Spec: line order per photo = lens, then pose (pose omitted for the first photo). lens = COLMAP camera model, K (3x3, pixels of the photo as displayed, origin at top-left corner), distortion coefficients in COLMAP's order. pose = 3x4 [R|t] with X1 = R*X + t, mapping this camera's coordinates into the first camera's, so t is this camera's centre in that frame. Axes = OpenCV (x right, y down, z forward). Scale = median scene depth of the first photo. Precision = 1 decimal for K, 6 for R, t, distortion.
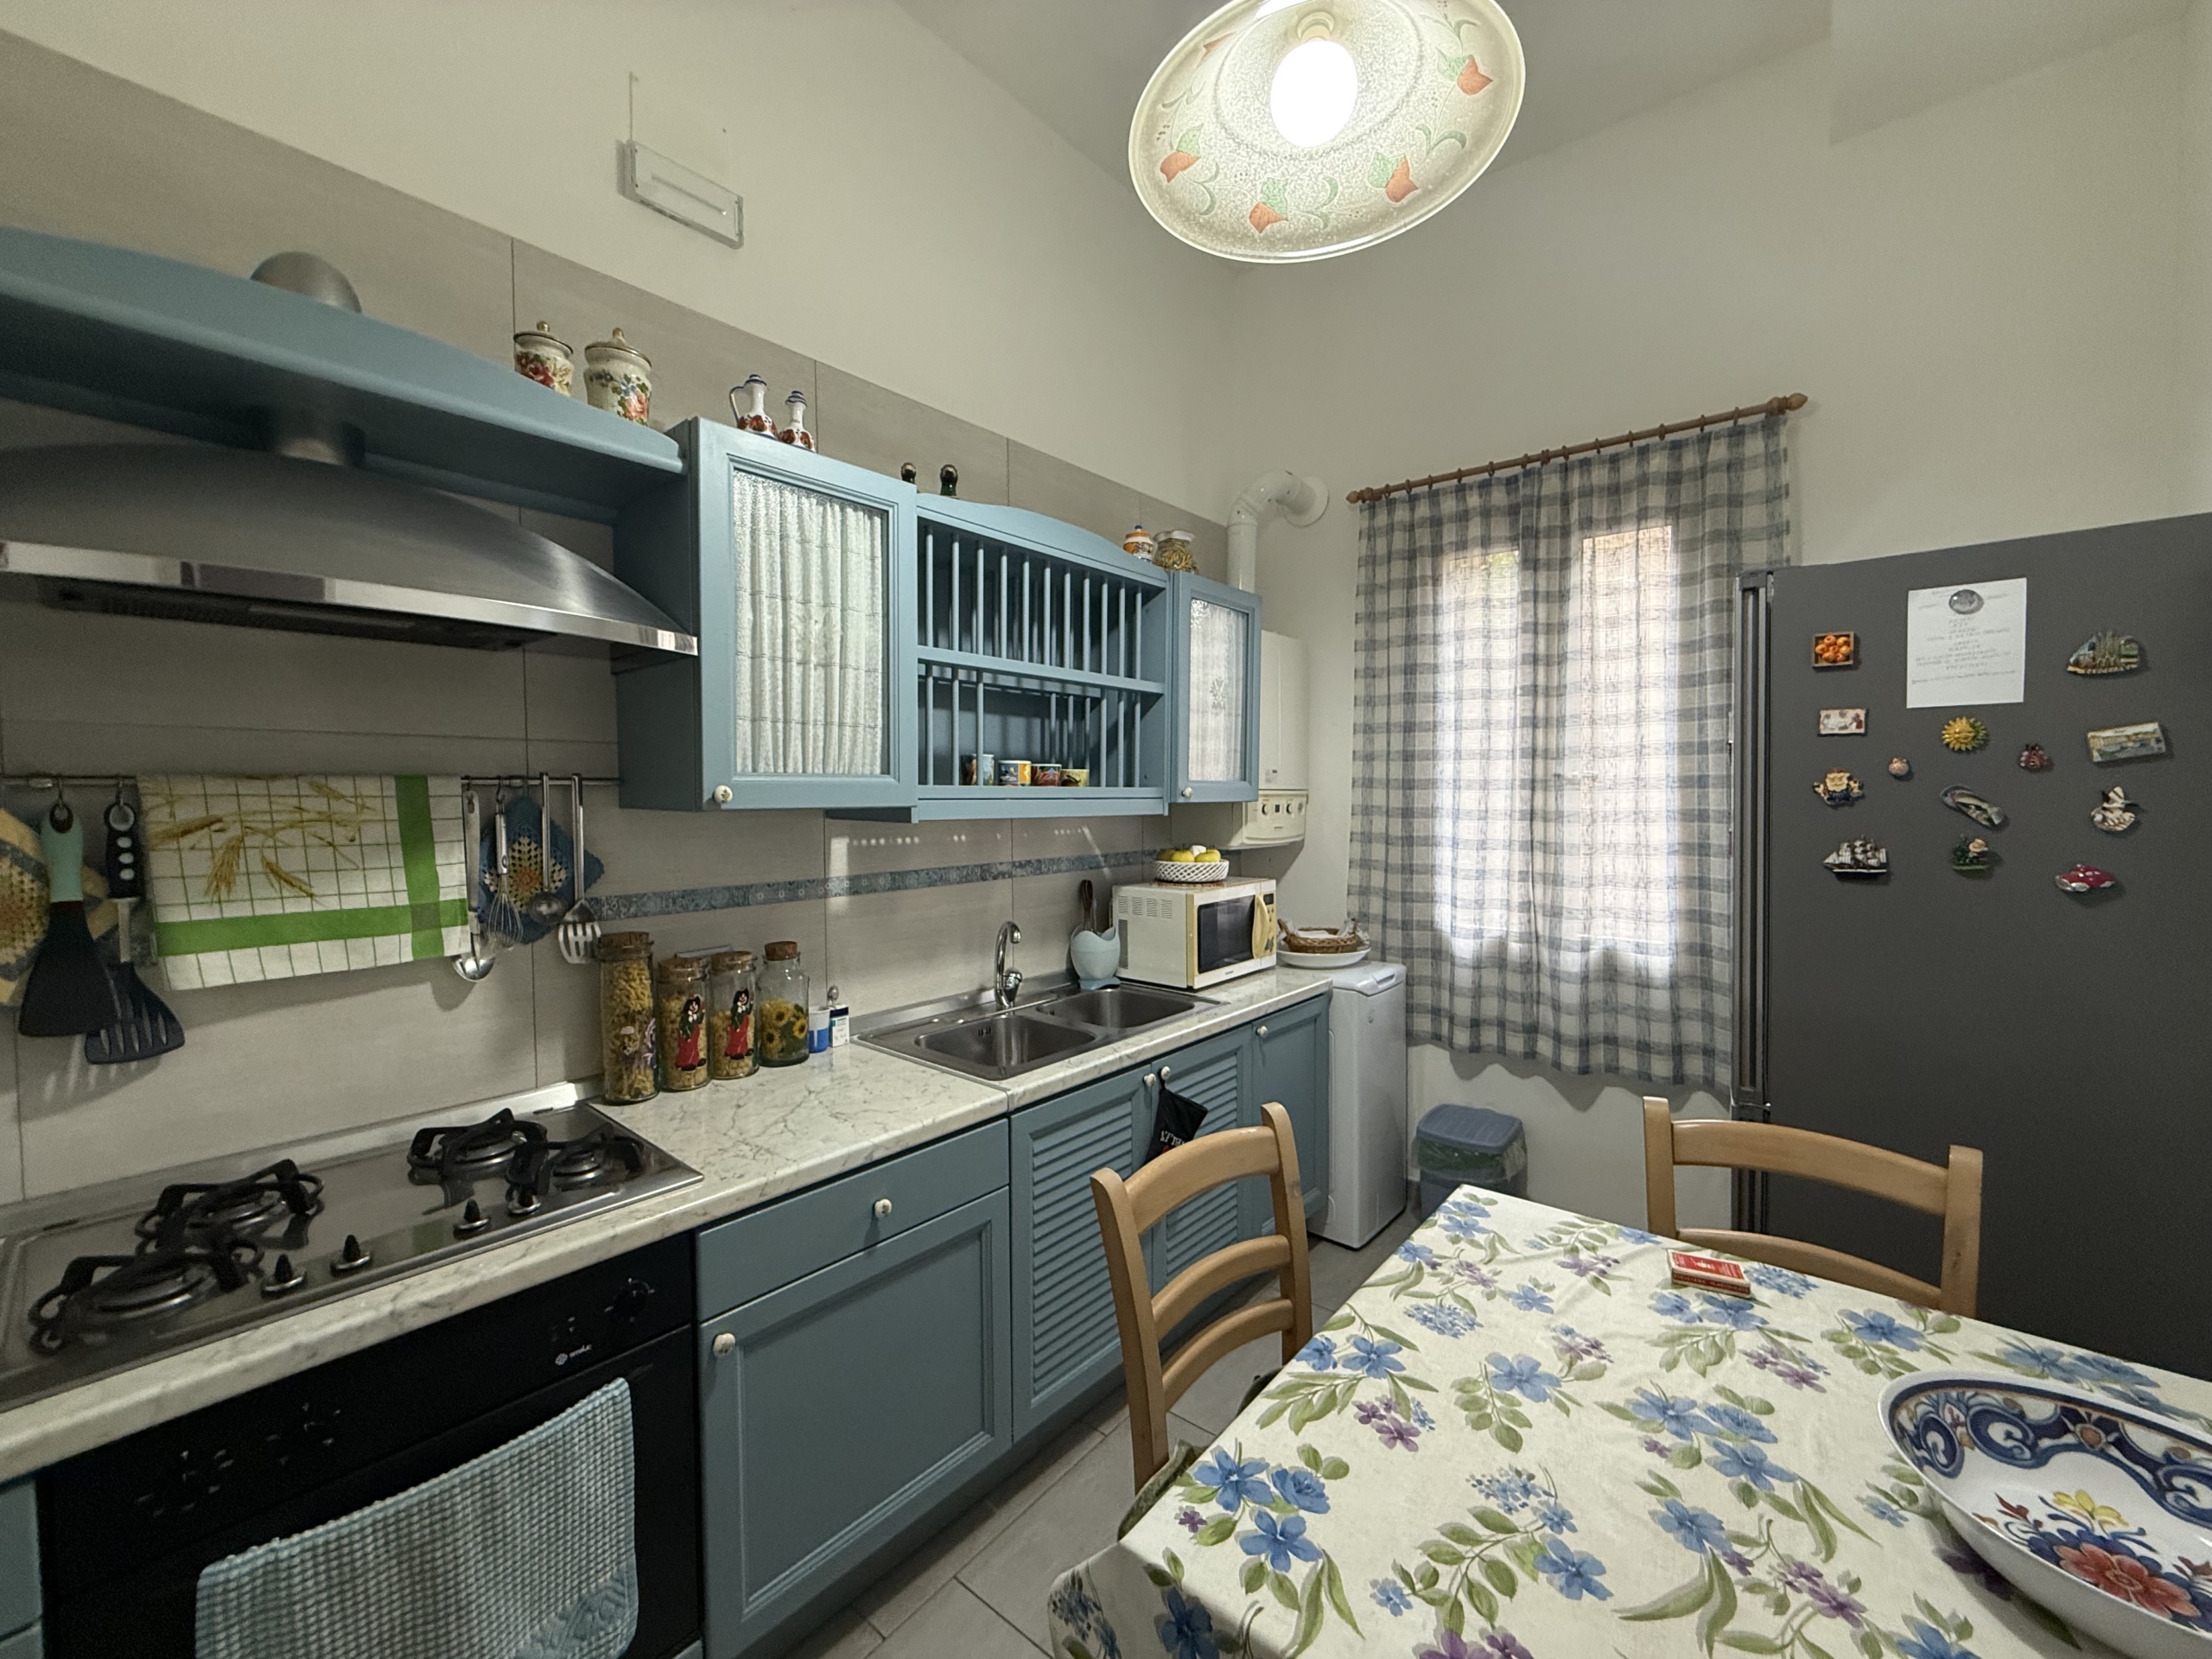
lens RADIAL K [[888.5, 0, 1099.8], [0, 888.5, 824.3], [0, 0, 1]] dist [-0.000757, 0.000229]
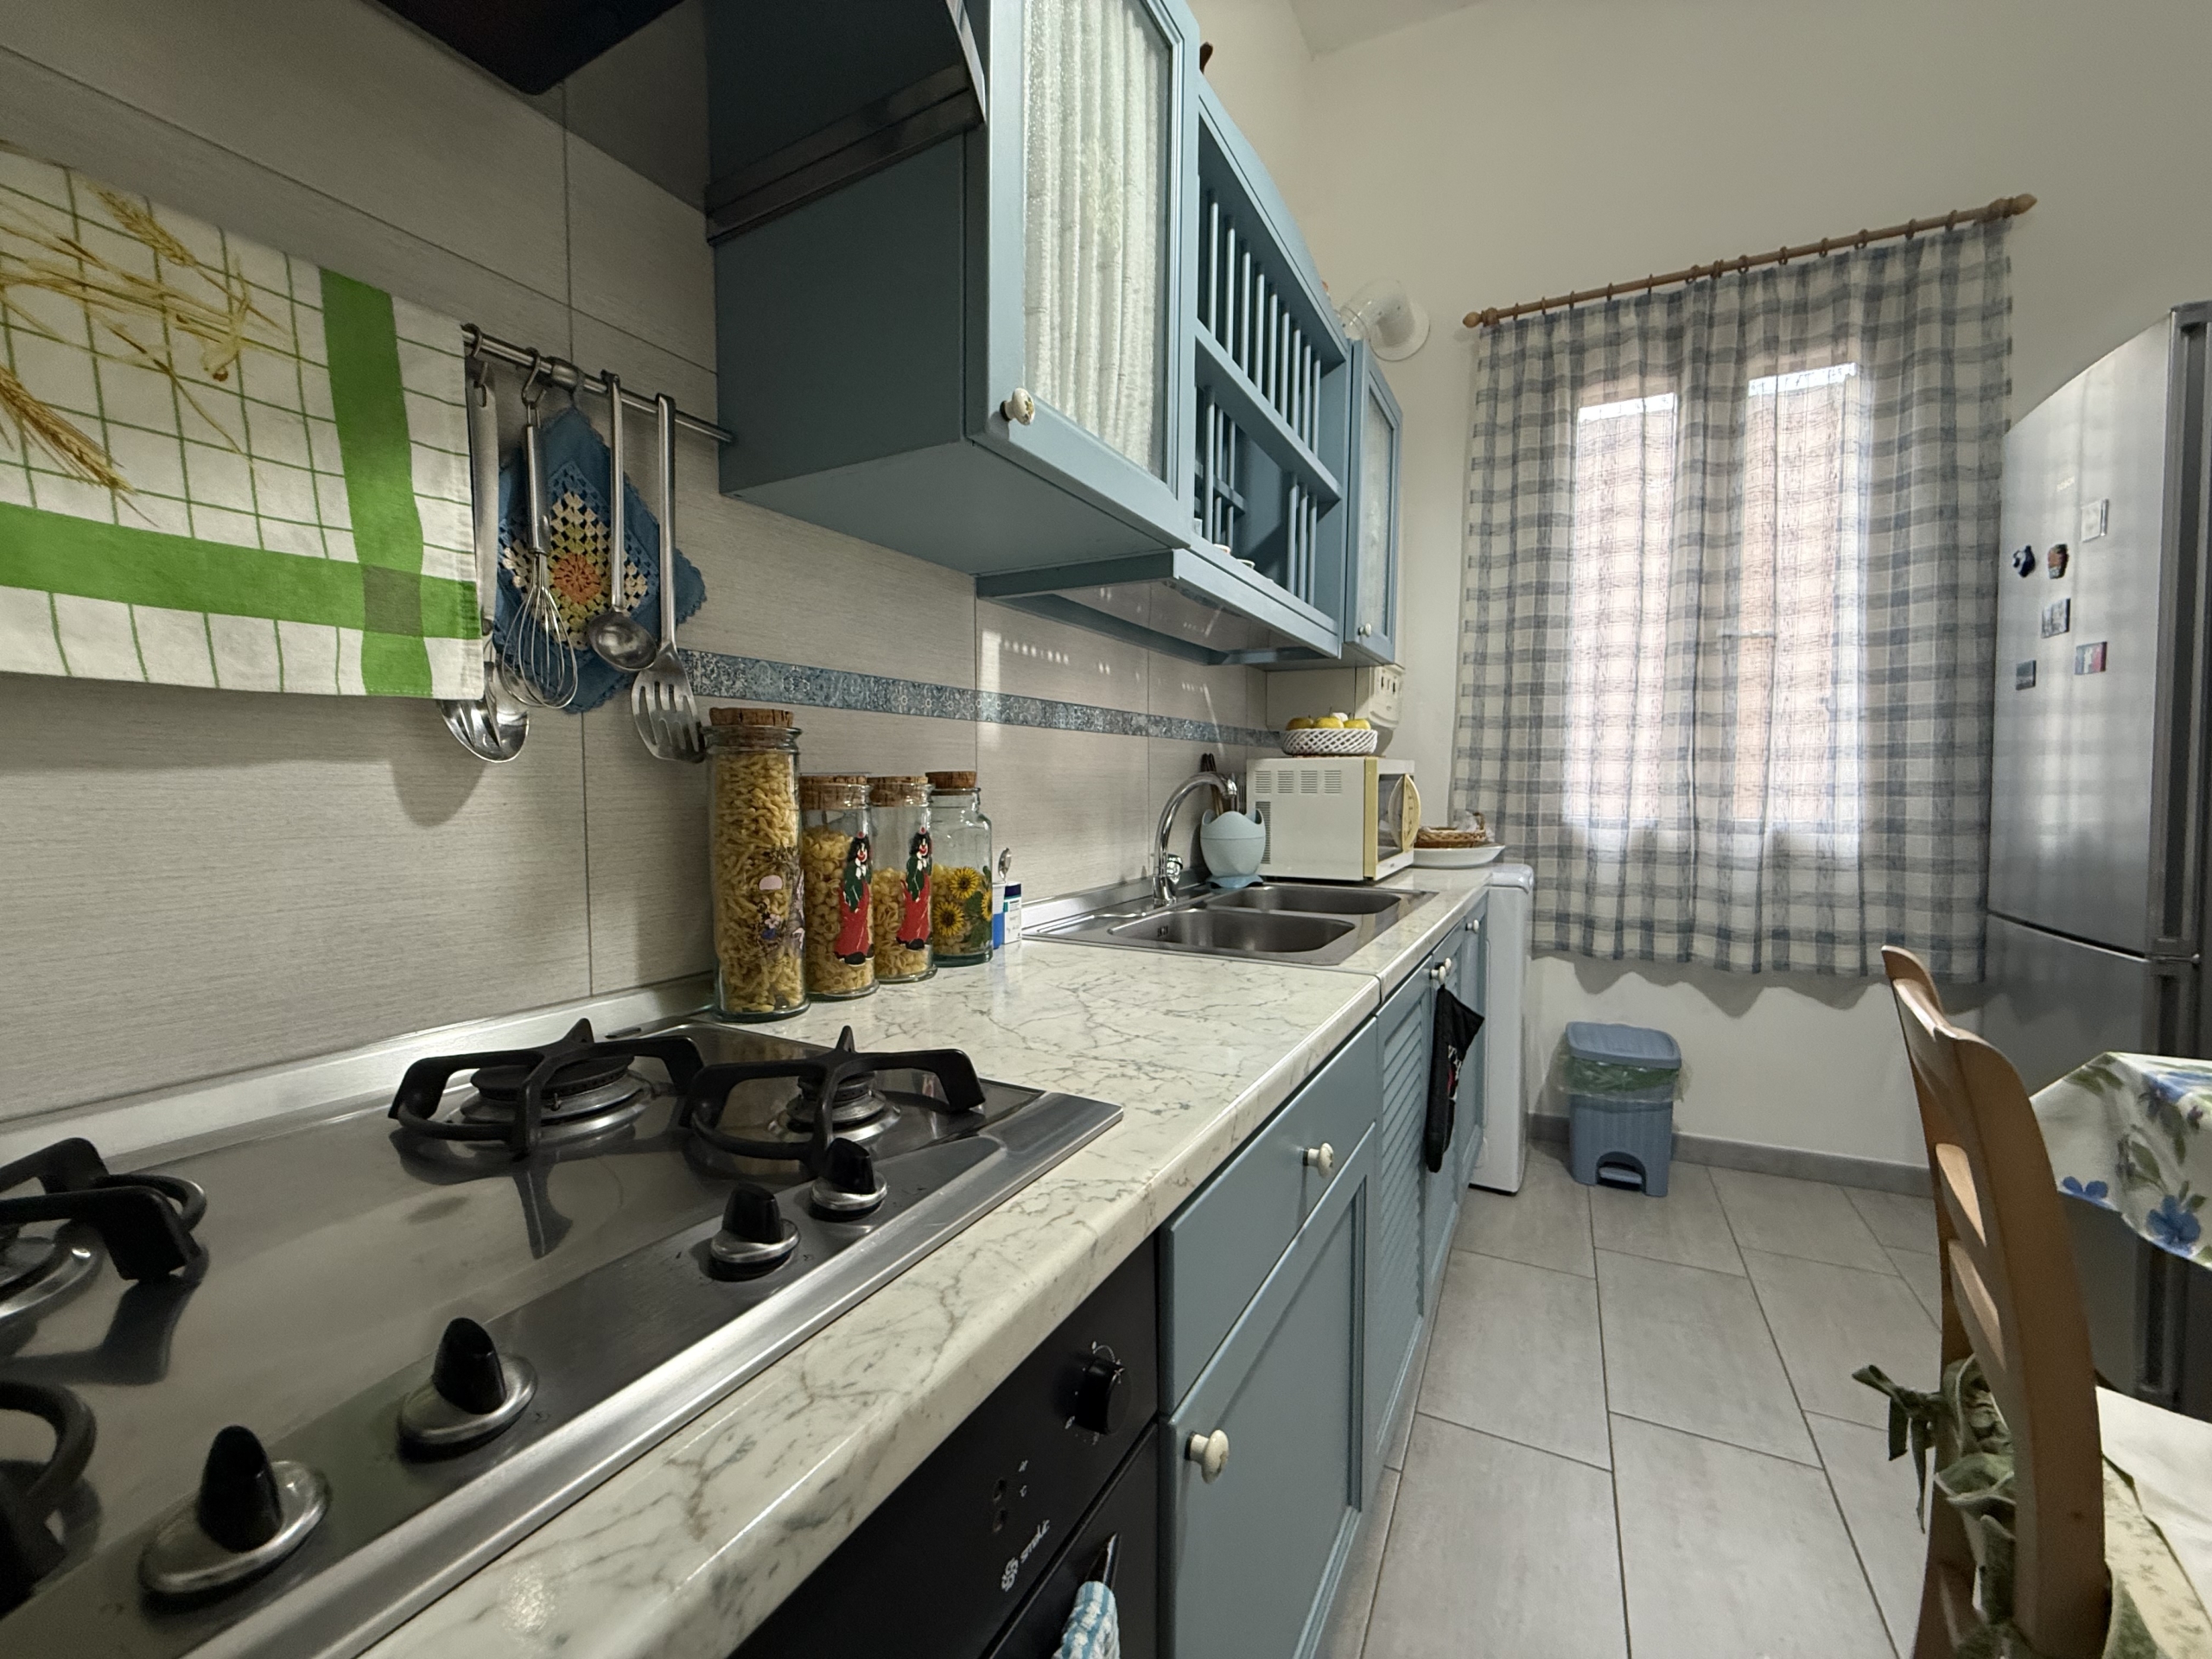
lens RADIAL K [[888.5, 0, 1099.8], [0, 888.5, 824.3], [0, 0, 1]] dist [-0.000757, 0.000229]
pose [[0.978650, -0.006694, 0.205424, -0.295345], [0.004049, 0.999903, 0.013294, 0.125516], [-0.205493, -0.012179, 0.978583, 0.284752]]
